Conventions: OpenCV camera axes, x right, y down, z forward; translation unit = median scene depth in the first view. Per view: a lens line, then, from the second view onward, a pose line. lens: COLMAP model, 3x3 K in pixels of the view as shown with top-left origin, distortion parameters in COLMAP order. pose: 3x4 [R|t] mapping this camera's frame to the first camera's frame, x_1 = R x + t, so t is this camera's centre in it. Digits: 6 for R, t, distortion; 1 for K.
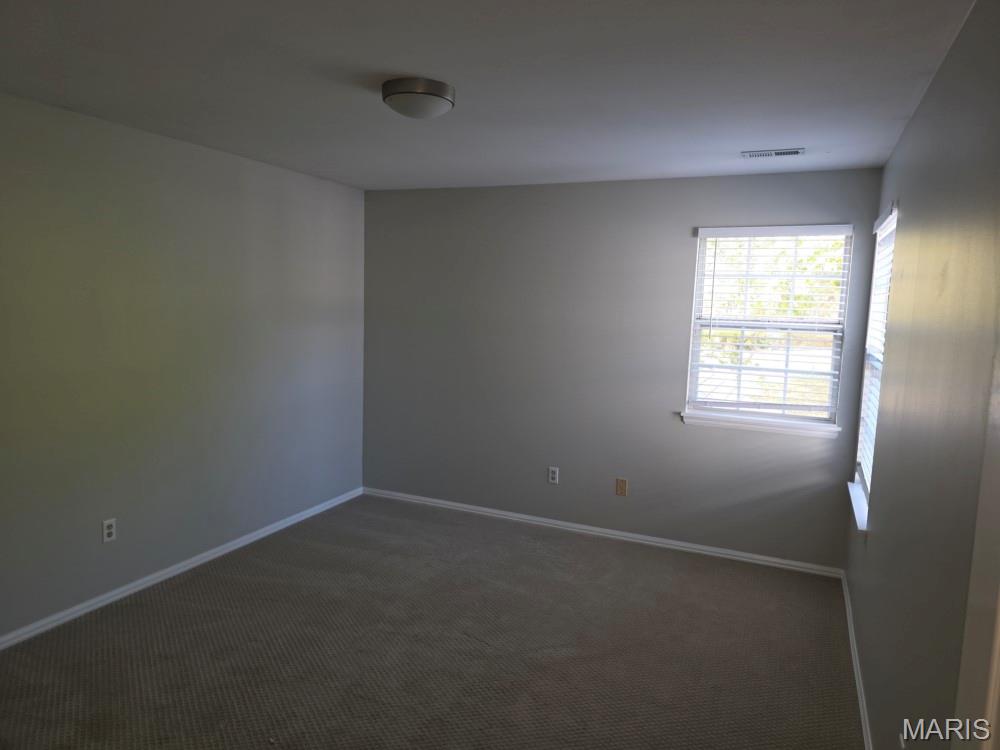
lens RADIAL K [[671.0, 0, 499.5], [0, 671.0, 378.2], [0, 0, 1]] dist [0.061656, -0.059814]
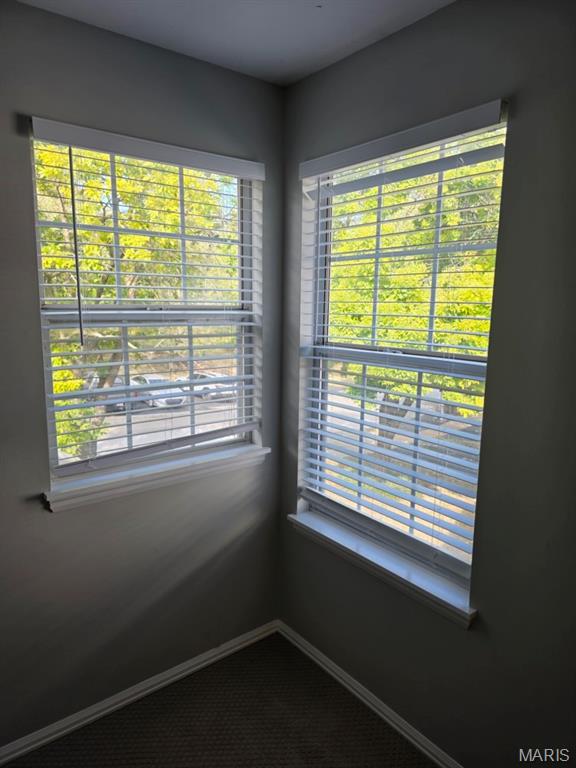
lens RADIAL K [[515.3, 0, 290.7], [0, 515.3, 386.8], [0, 0, 1]] dist [0.061656, -0.059814]
pose [[0.489474, -0.164661, 0.856331, 0.037205], [0.115208, 0.985613, 0.123668, -0.059573], [-0.864374, 0.038124, 0.501402, 0.667958]]
